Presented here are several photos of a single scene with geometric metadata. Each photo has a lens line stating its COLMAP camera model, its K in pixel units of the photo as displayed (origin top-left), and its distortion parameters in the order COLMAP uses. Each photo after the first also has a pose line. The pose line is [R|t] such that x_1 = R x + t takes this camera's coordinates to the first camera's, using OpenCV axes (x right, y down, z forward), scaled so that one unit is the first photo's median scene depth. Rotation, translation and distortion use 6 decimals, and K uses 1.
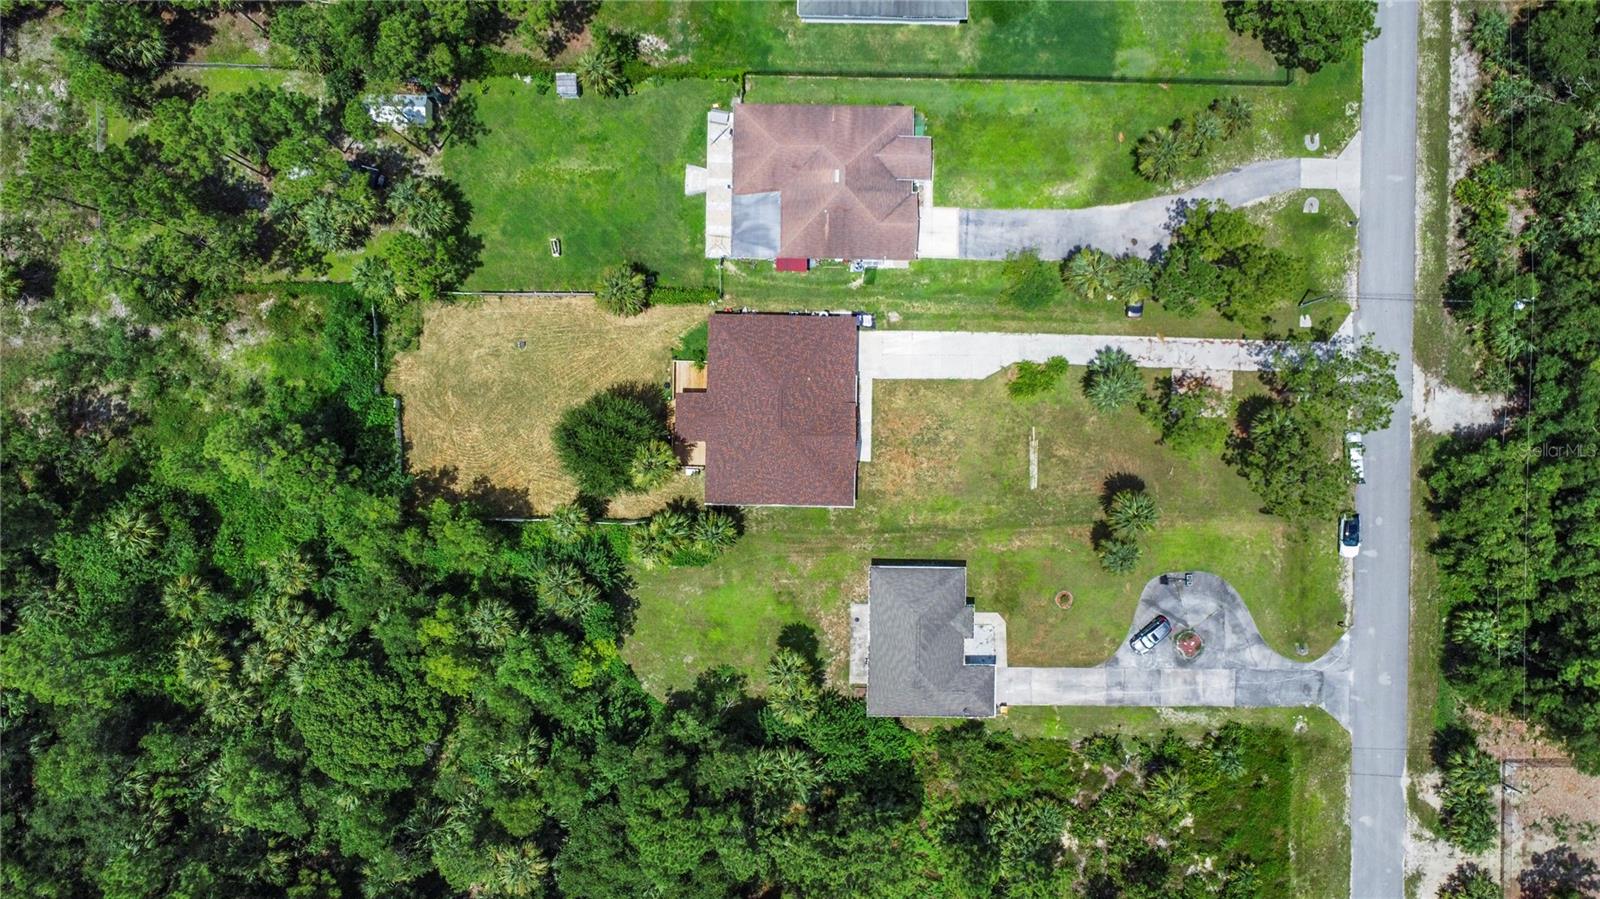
lens RADIAL K [[1208.2, 0, 782.8], [0, 1208.2, 446.8], [0, 0, 1]] dist [0.000857, -0.001105]
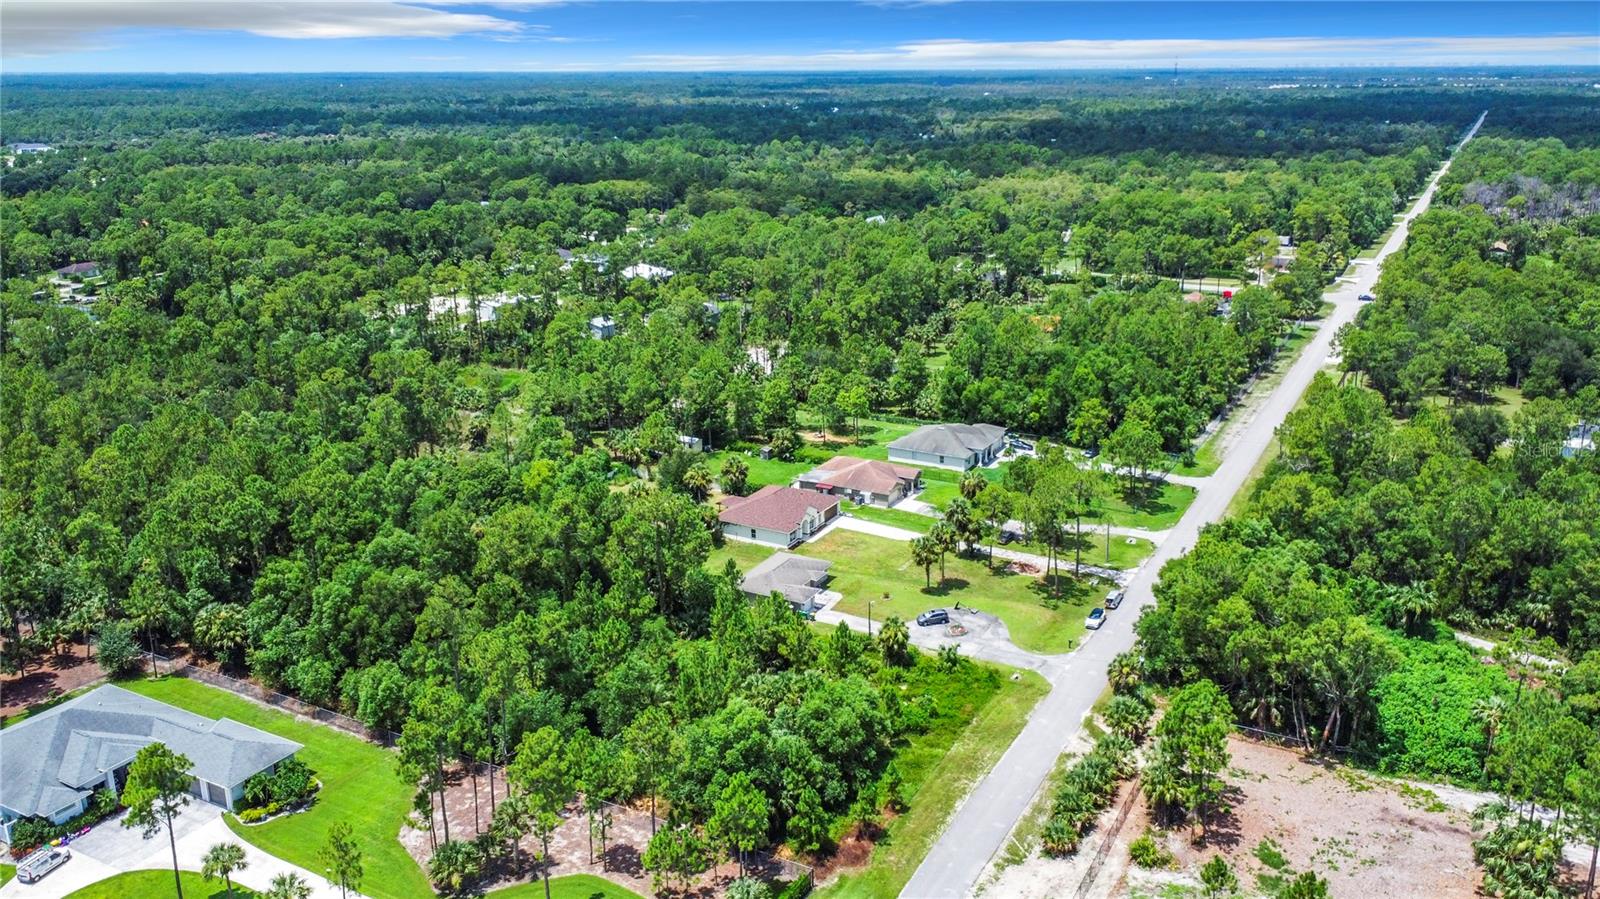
lens RADIAL K [[1216.2, 0, 852.4], [0, 1216.2, 365.2], [0, 0, 1]] dist [0.011949, 0.007312]
pose [[0.896923, 0.100881, -0.430525, 0.783225], [-0.442047, 0.229029, -0.867260, 1.319576], [0.011112, 0.968178, 0.250016, 0.370601]]
